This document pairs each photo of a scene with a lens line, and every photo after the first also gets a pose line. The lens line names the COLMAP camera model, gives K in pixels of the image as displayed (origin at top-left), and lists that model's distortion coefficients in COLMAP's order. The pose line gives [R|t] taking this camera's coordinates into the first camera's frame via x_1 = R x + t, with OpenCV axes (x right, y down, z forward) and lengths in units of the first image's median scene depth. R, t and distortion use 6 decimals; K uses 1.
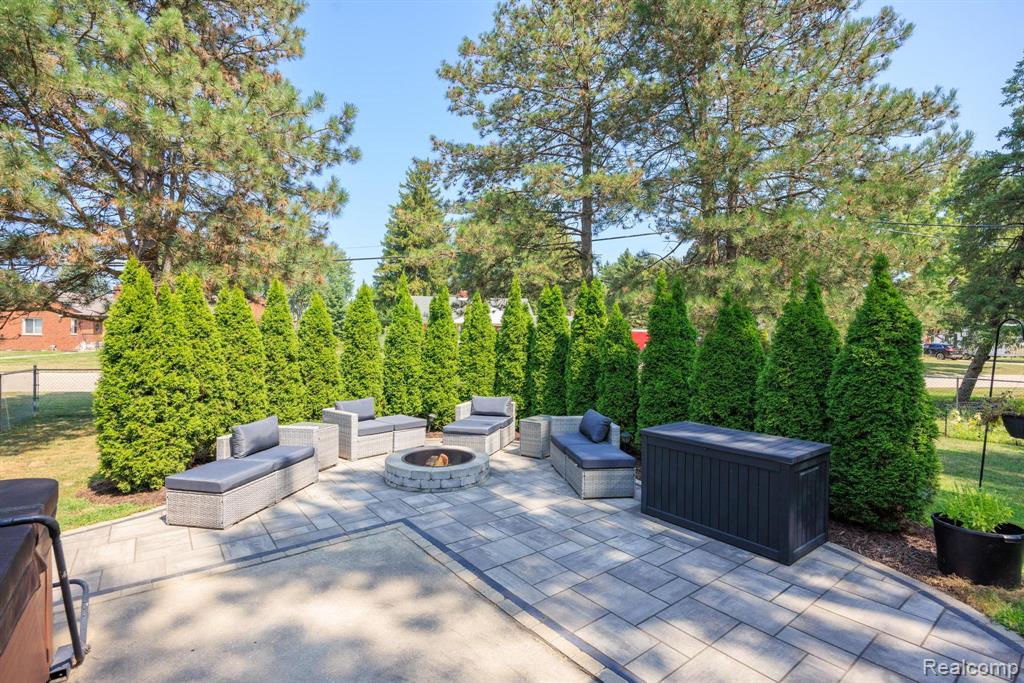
lens RADIAL K [[473.9, 0, 512.8], [0, 473.9, 341.3], [0, 0, 1]] dist [-0.013908, 0.001268]
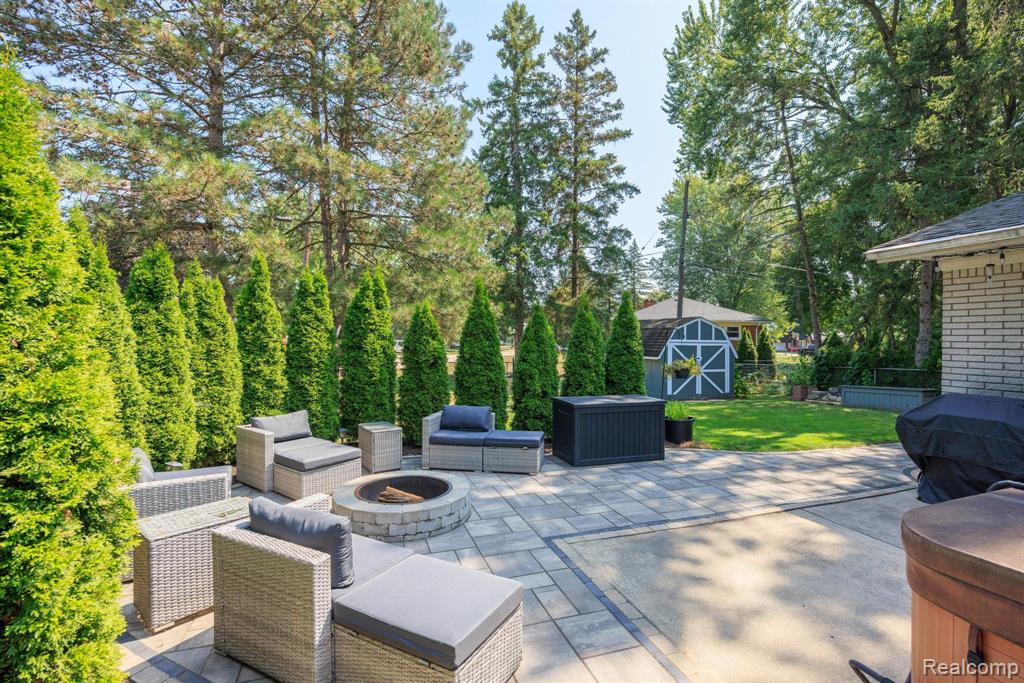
lens RADIAL K [[473.9, 0, 517.0], [0, 473.9, 338.2], [0, 0, 1]] dist [-0.013908, 0.001268]
pose [[0.322791, 0.001260, 0.946469, -1.074669], [0.002918, 0.999993, -0.002327, 0.005905], [-0.946466, 0.003512, 0.322785, 0.757609]]
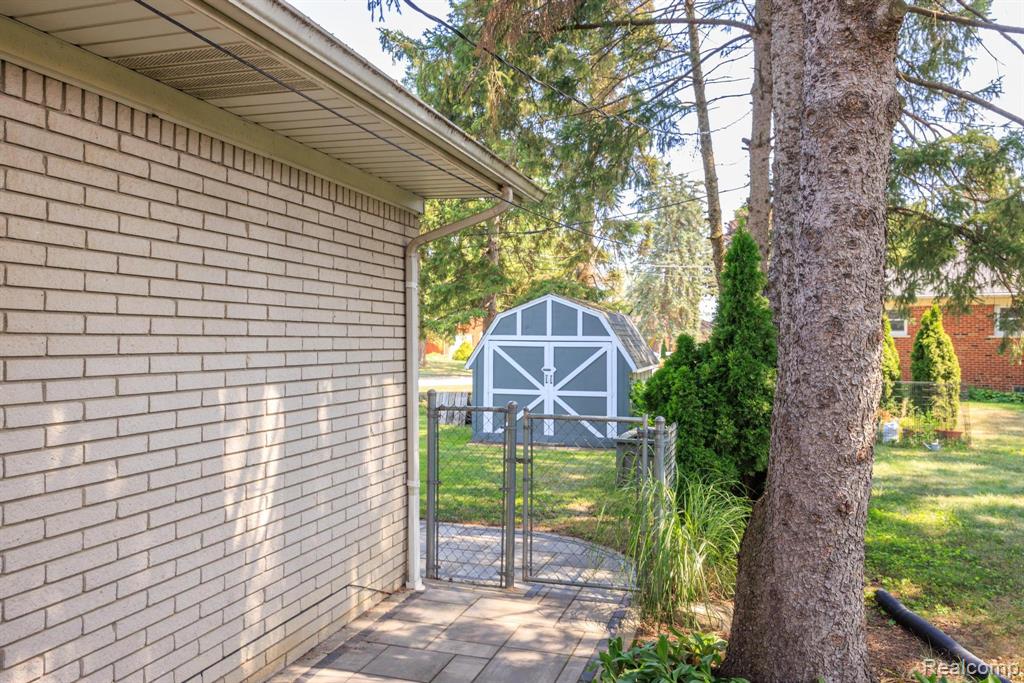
lens RADIAL K [[836.6, 0, 511.3], [0, 836.6, 338.7], [0, 0, 1]] dist [0.000163, 0.000170]
pose [[0.807246, -0.002869, 0.590209, 0.621732], [0.004600, 0.999988, -0.001430, 0.030283], [-0.590198, 0.003870, 0.807249, -2.112574]]
